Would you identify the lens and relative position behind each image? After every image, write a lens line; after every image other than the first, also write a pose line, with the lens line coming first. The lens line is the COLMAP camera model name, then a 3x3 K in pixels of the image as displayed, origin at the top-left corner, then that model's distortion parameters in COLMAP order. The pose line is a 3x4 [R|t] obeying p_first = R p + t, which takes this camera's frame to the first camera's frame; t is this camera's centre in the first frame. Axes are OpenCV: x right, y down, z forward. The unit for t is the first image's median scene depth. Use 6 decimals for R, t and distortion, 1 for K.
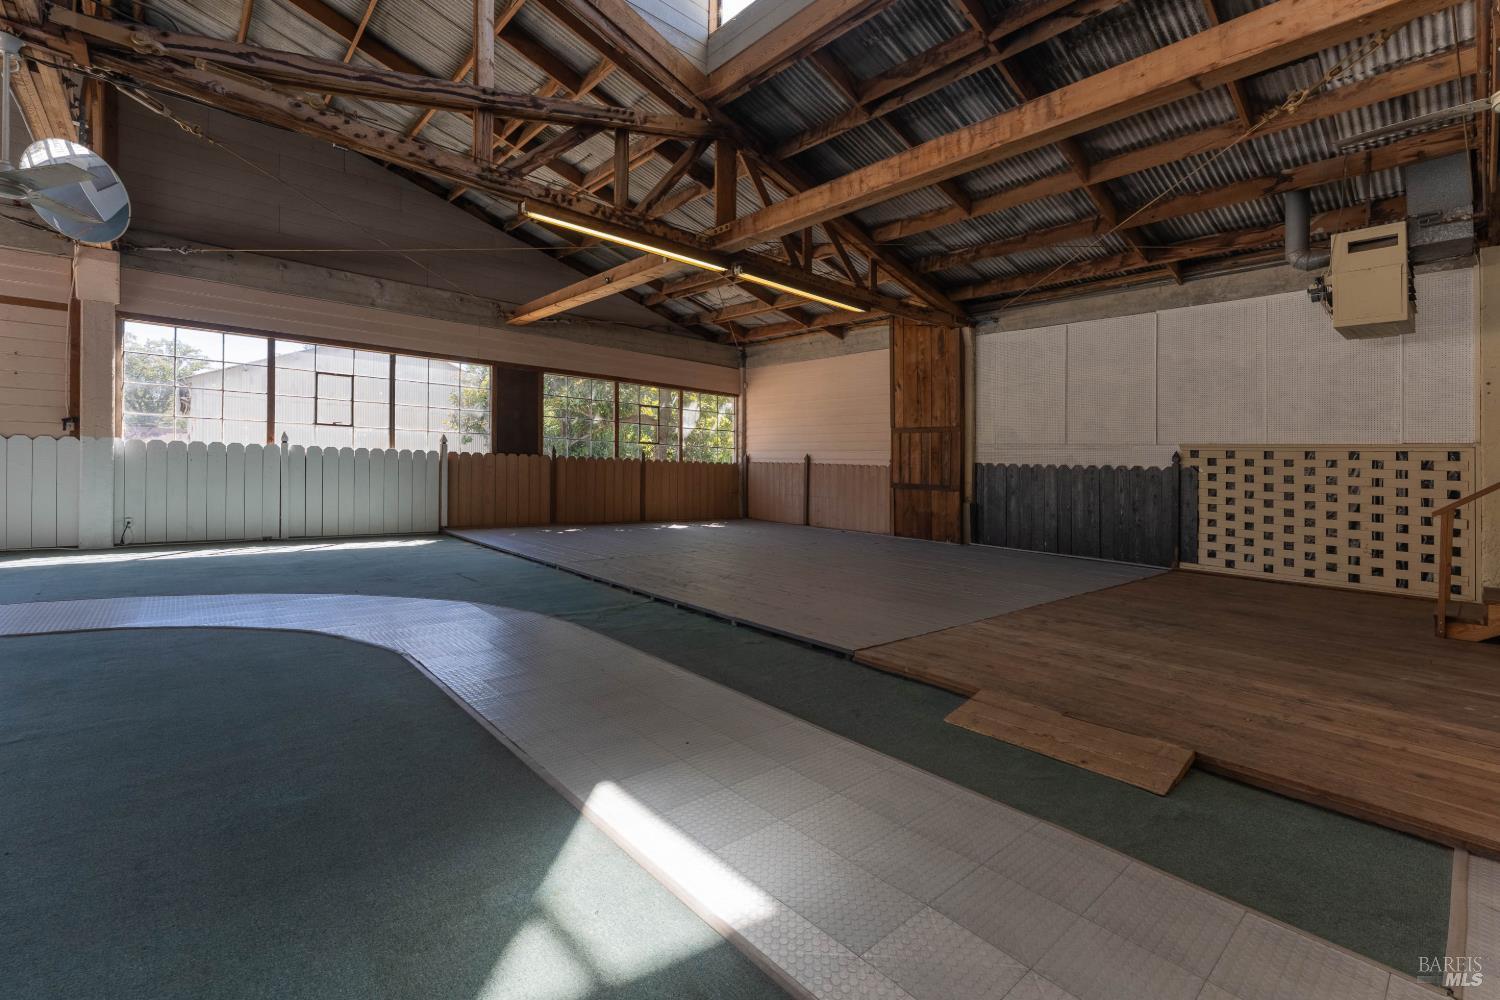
lens RADIAL K [[639.2, 0, 758.3], [0, 639.2, 458.0], [0, 0, 1]] dist [-0.010538, 0.000635]
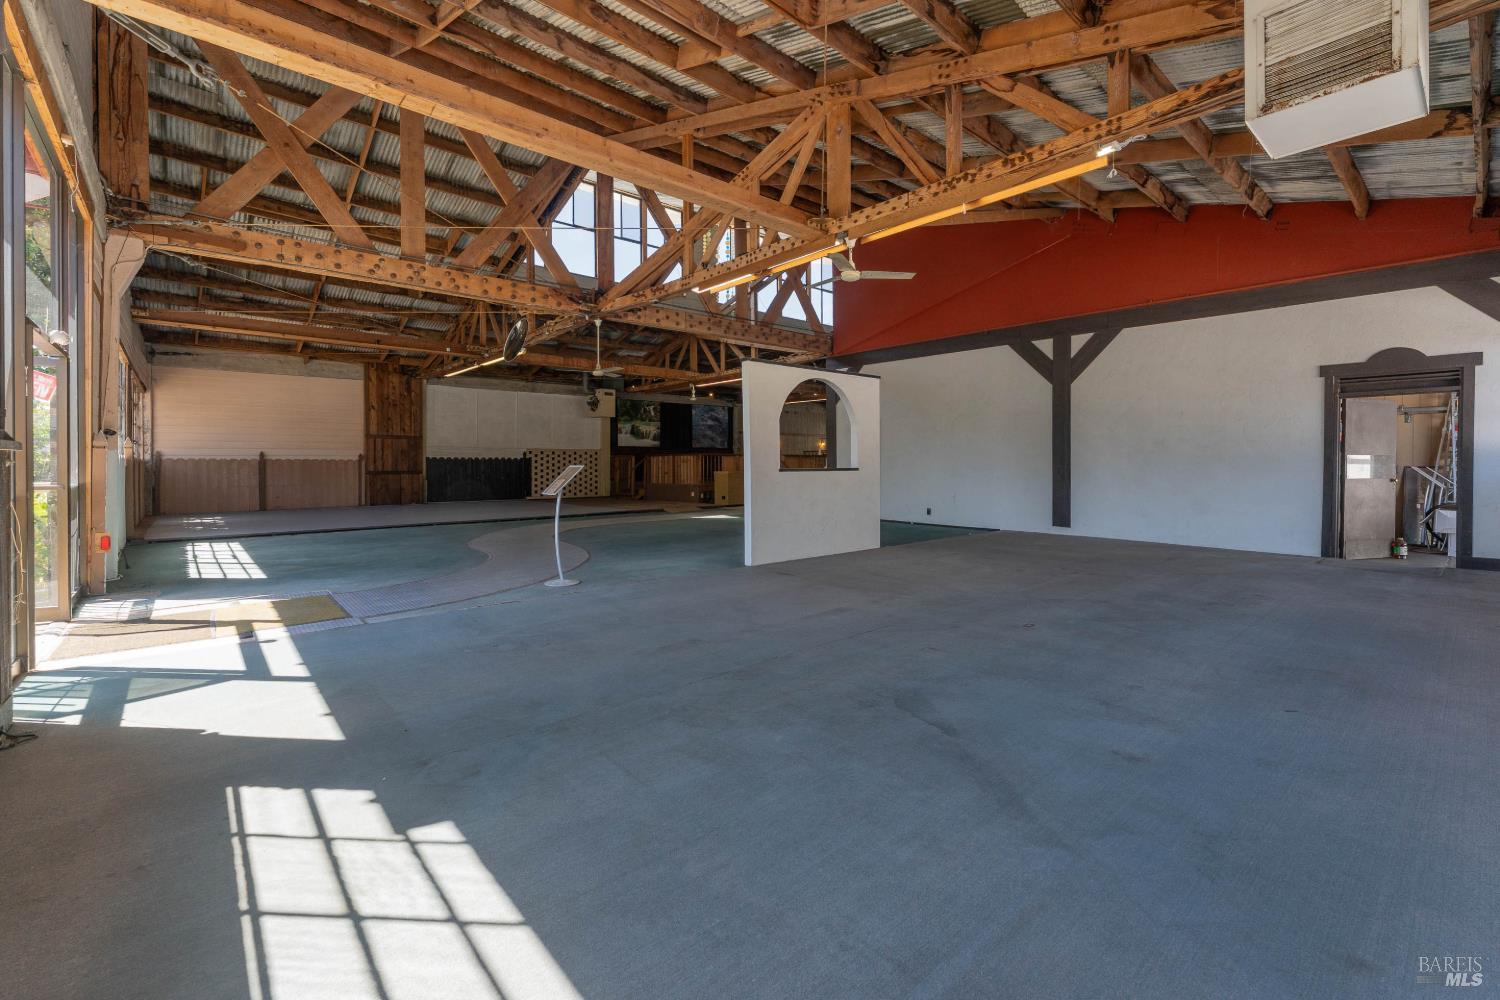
lens RADIAL K [[639.2, 0, 774.8], [0, 639.2, 486.3], [0, 0, 1]] dist [-0.010538, 0.000635]
pose [[-0.013199, -0.065976, 0.997734, -1.531944], [-0.012863, 0.997749, 0.065807, -0.043013], [-0.999830, -0.011966, -0.014018, 0.071046]]
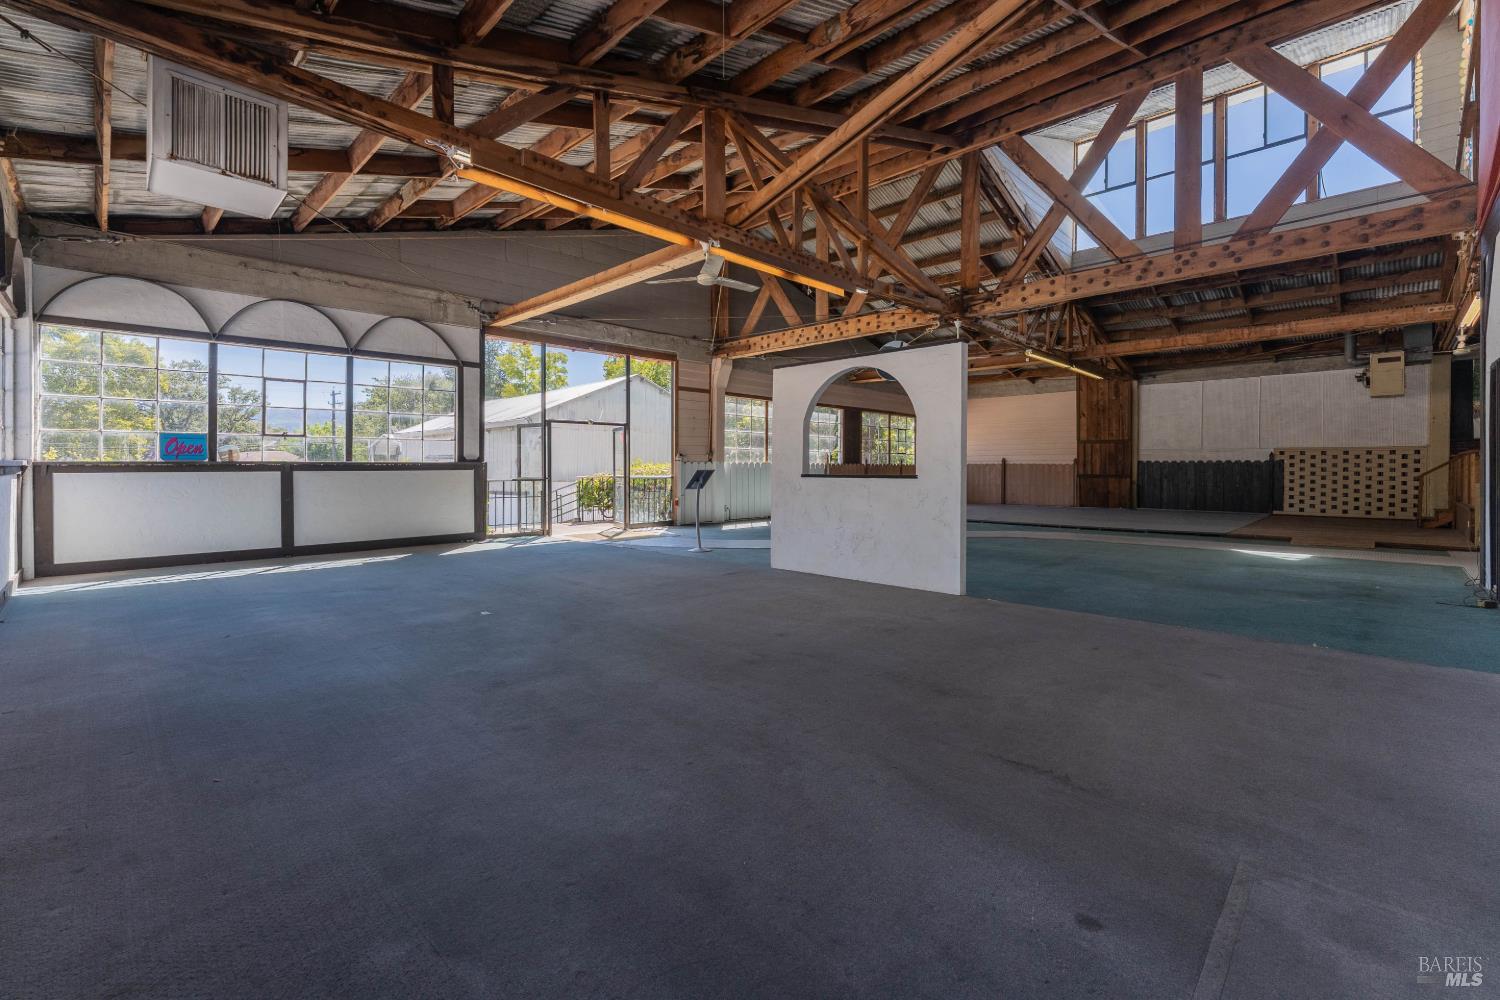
lens RADIAL K [[639.2, 0, 736.6], [0, 639.2, 486.3], [0, 0, 1]] dist [-0.010538, 0.000635]
pose [[0.998309, -0.031834, 0.048646, -0.869494], [0.029700, 0.998591, 0.043976, -0.032892], [-0.049978, -0.042457, 0.997848, -0.680601]]
